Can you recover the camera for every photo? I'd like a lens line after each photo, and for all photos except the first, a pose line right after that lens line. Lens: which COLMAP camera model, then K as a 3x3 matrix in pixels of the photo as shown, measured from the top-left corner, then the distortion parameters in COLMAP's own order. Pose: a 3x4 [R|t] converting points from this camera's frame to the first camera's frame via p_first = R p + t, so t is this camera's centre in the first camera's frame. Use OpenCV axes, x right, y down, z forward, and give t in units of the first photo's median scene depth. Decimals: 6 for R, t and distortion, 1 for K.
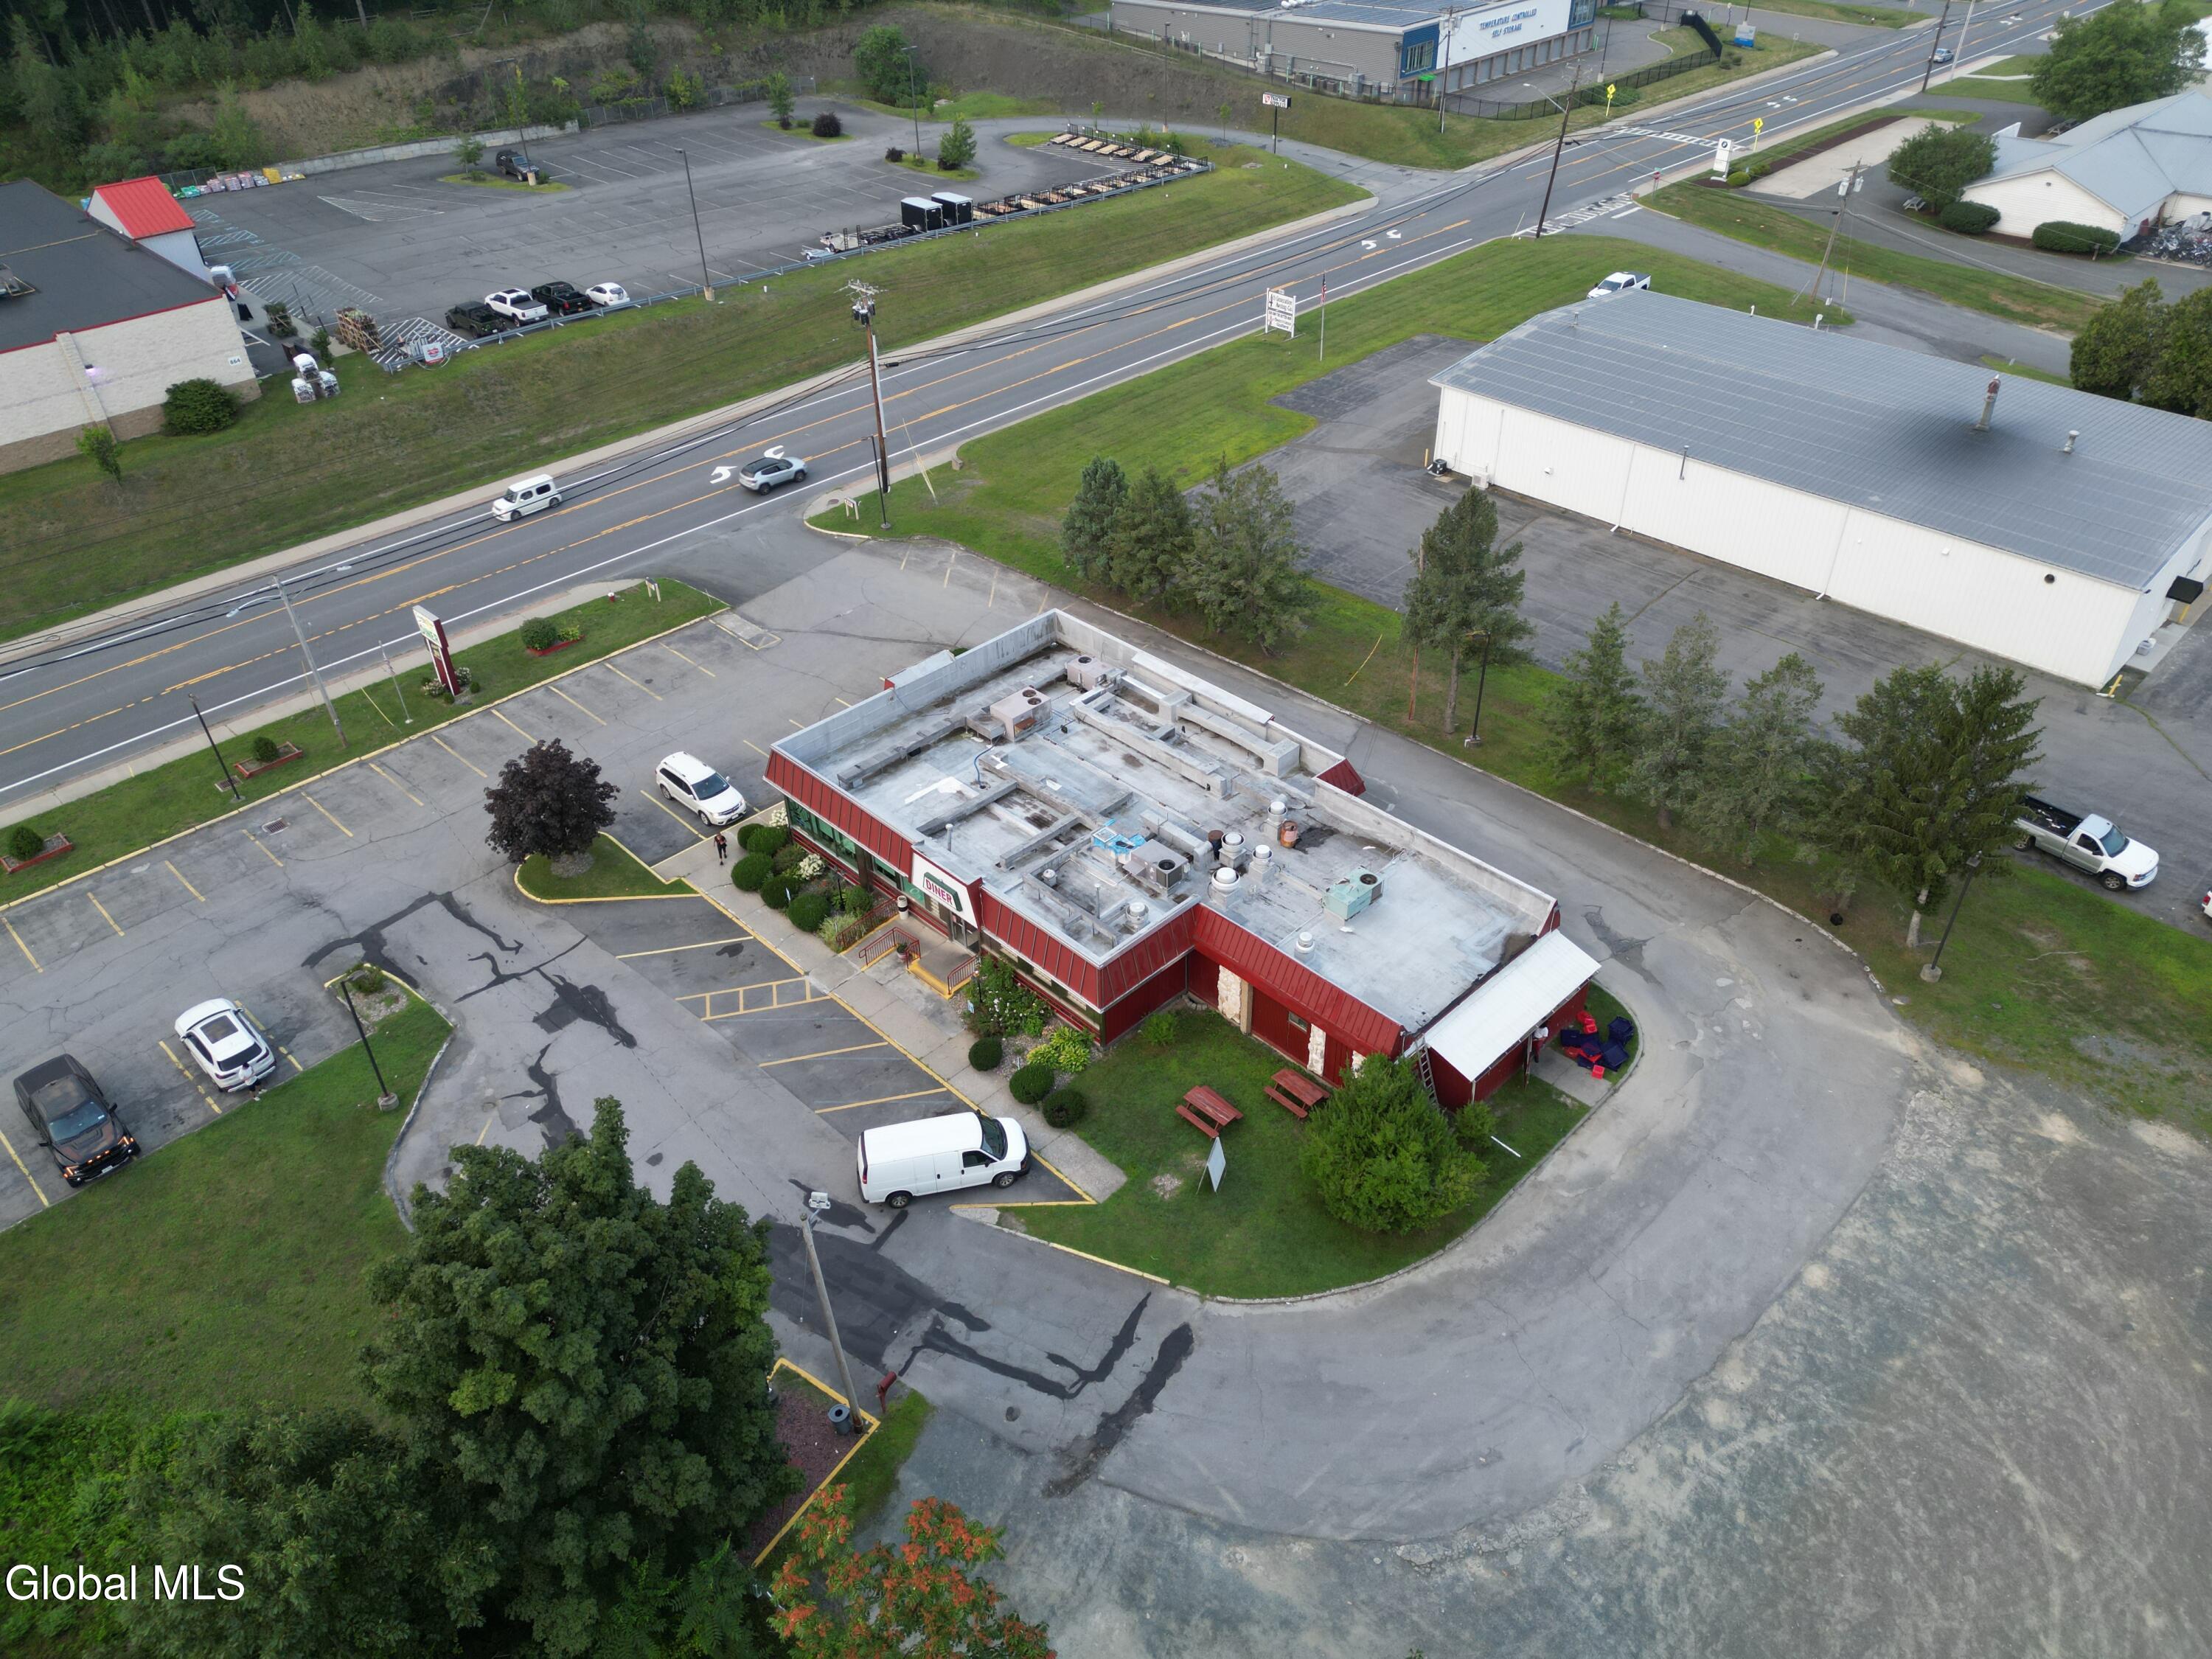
lens RADIAL K [[1543.3, 0, 1105.0], [0, 1543.3, 831.0], [0, 0, 1]] dist [0.078360, -0.076316]
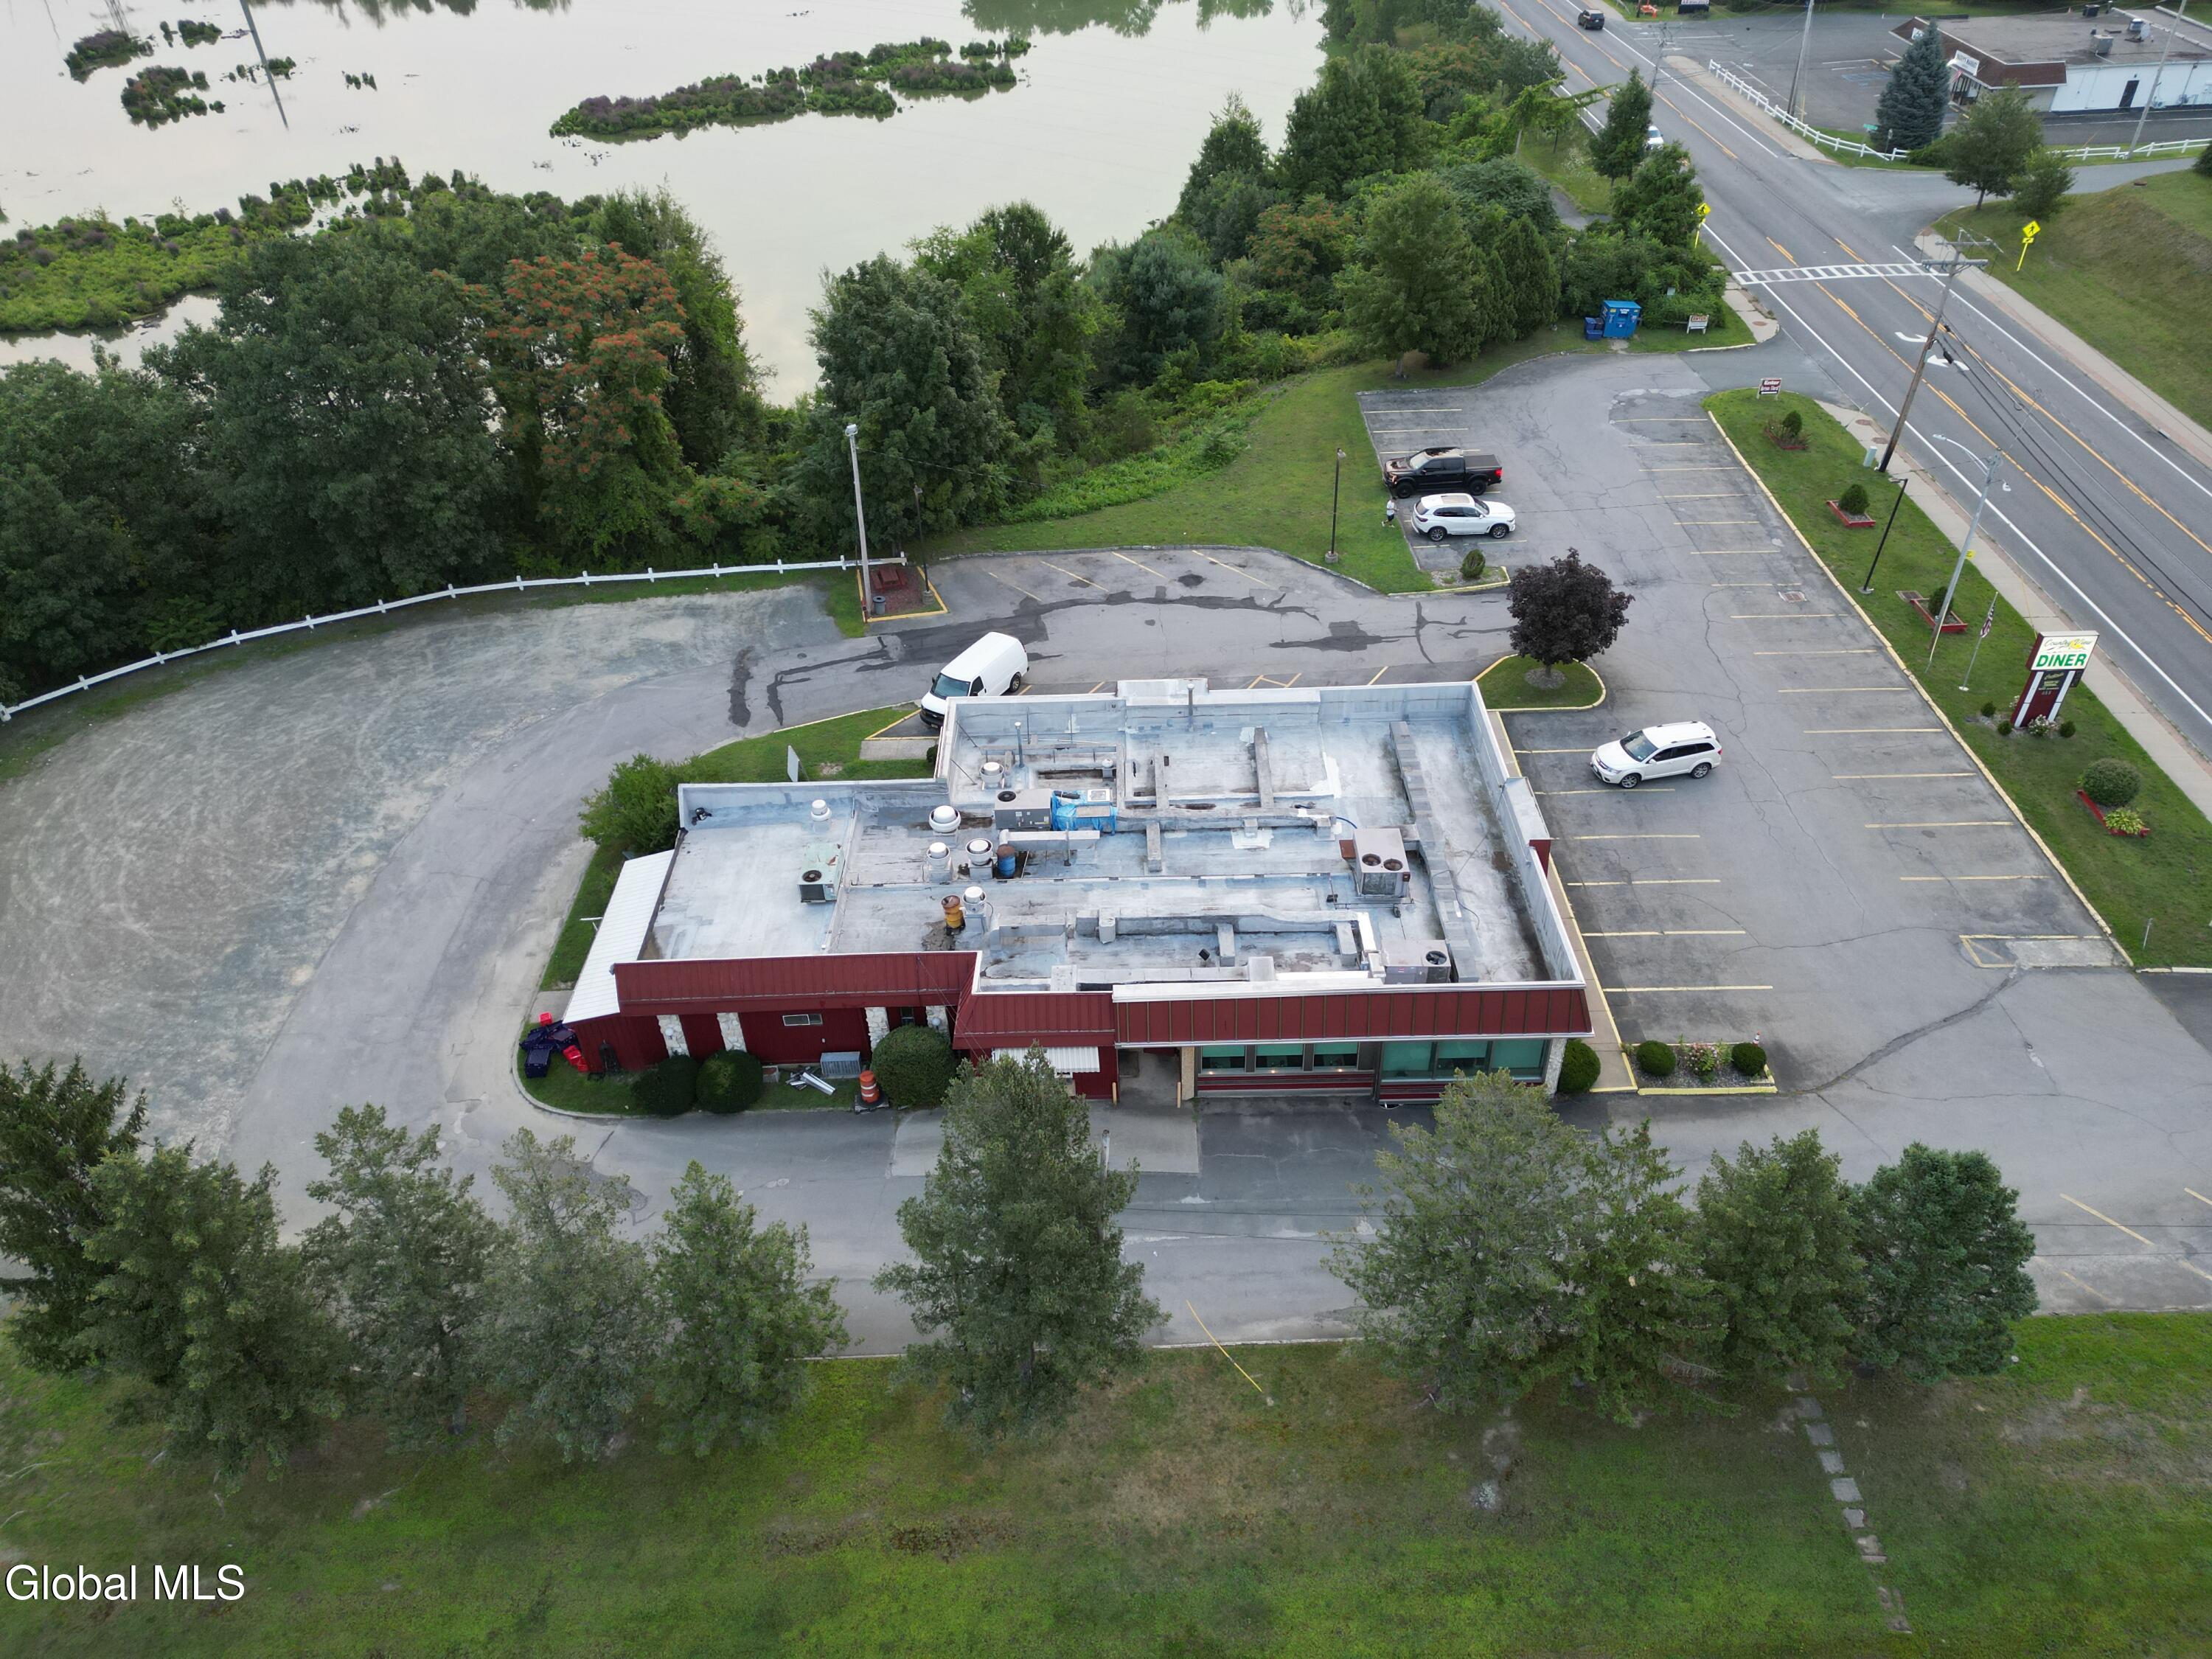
lens RADIAL K [[1543.3, 0, 1105.0], [0, 1543.3, 831.0], [0, 0, 1]] dist [0.078360, -0.076316]
pose [[-0.696309, 0.475990, -0.537204, 0.488936], [-0.391793, 0.375048, 0.840142, -0.744183], [0.601376, 0.795470, -0.074659, 1.085296]]
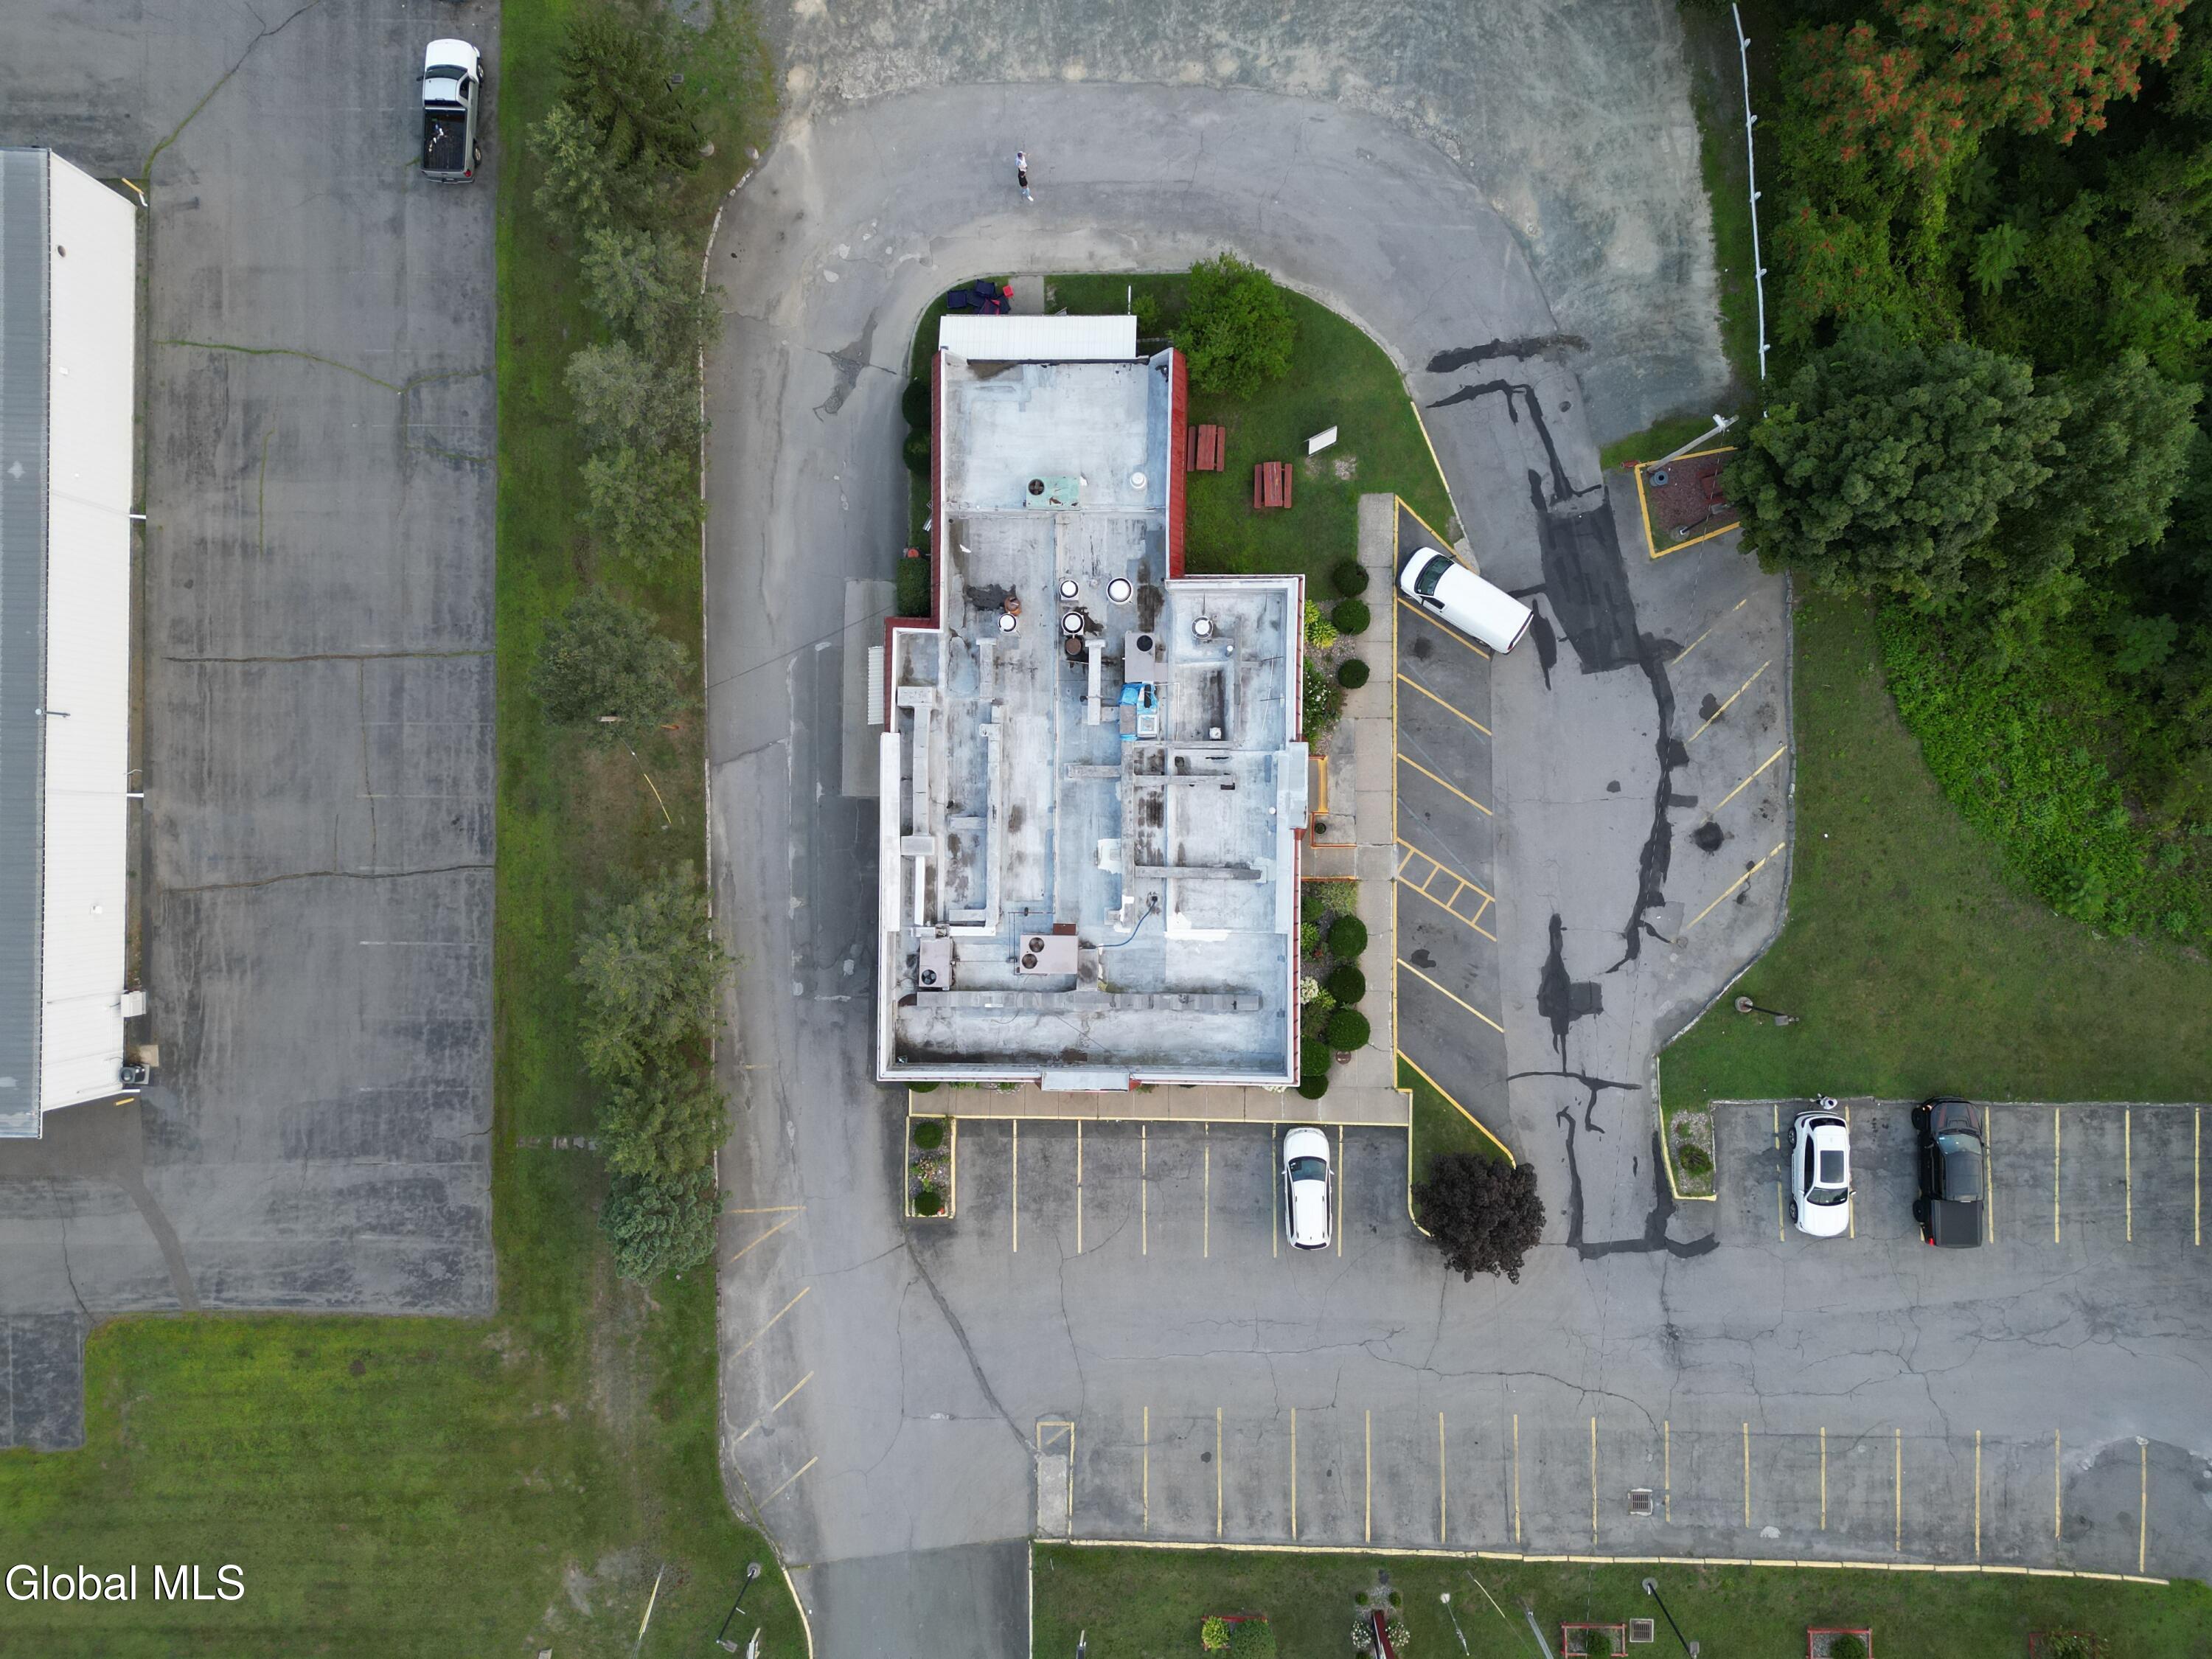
lens RADIAL K [[1543.3, 0, 1105.0], [0, 1543.3, 831.0], [0, 0, 1]] dist [0.078360, -0.076316]
pose [[-0.707431, -0.704701, 0.054205, -0.085468], [0.467064, -0.408555, 0.784177, -0.842861], [-0.530464, 0.580068, 0.618165, 0.423053]]
